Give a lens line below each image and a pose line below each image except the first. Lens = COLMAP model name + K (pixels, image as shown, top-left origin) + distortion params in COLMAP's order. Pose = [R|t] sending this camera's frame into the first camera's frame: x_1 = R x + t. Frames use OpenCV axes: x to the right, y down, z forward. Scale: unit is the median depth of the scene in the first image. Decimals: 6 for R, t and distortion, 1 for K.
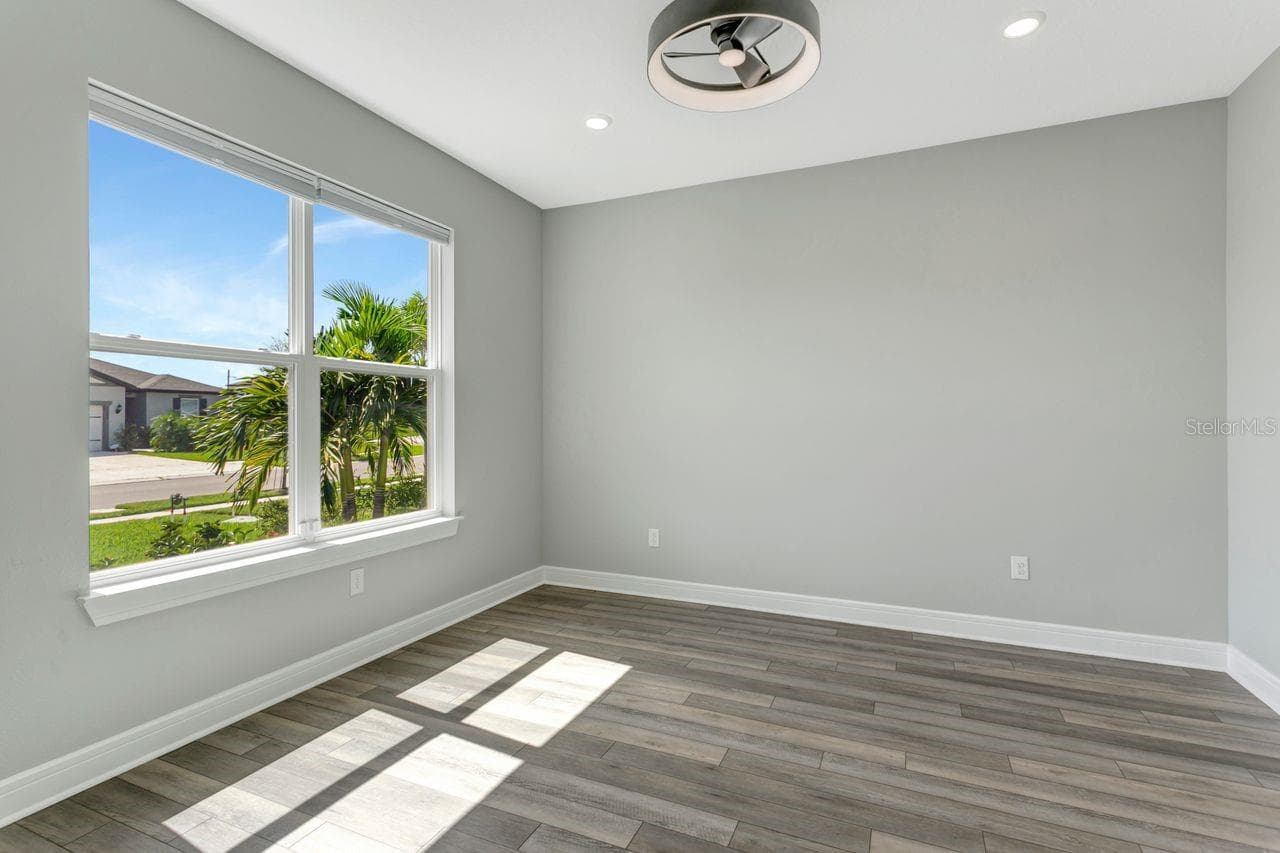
lens RADIAL K [[606.9, 0, 643.9], [0, 606.9, 420.8], [0, 0, 1]] dist [0.023284, 0.000763]
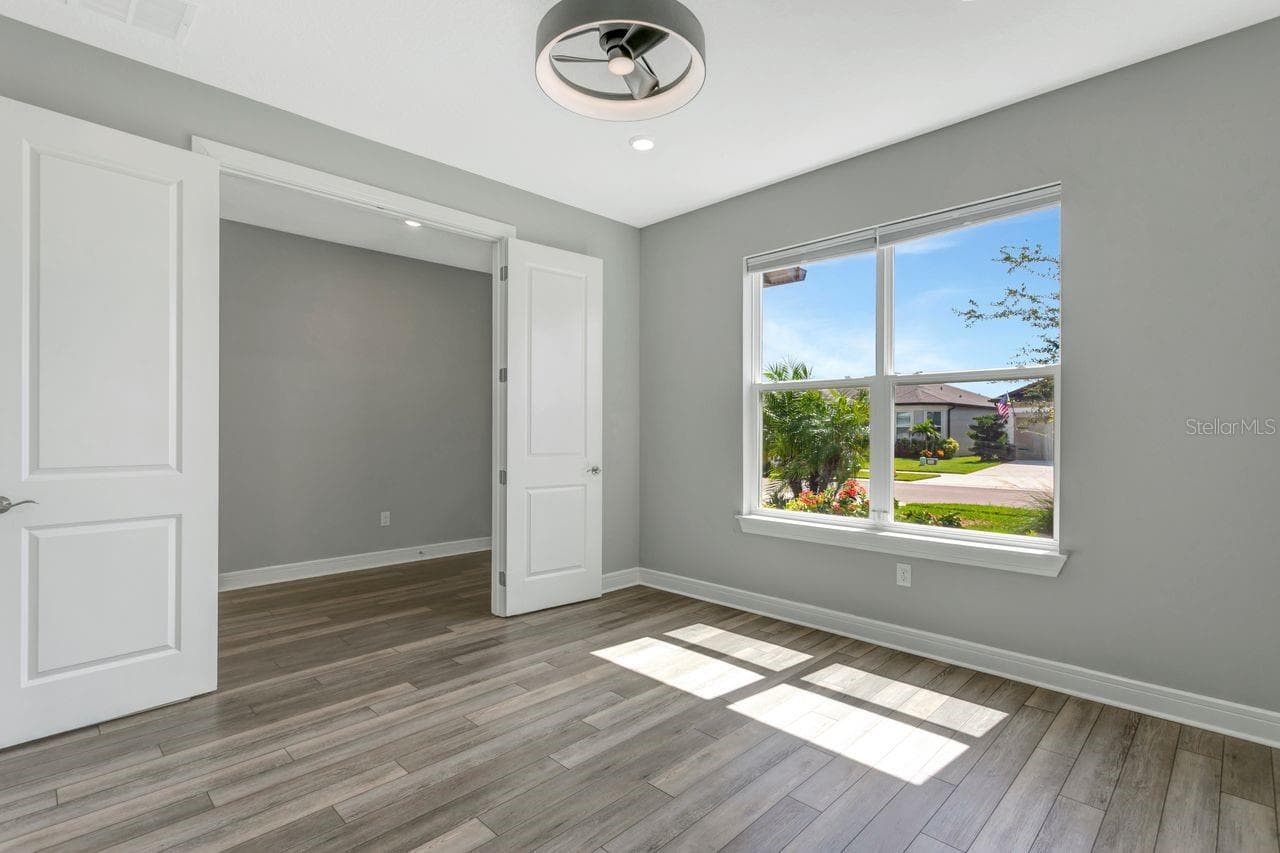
lens RADIAL K [[606.9, 0, 639.7], [0, 606.9, 433.7], [0, 0, 1]] dist [0.023284, 0.000763]
pose [[-0.357752, 0.001323, -0.933816, 0.862660], [-0.002436, 0.999994, 0.002350, 0.007980], [0.933814, 0.003116, -0.357747, 1.115118]]
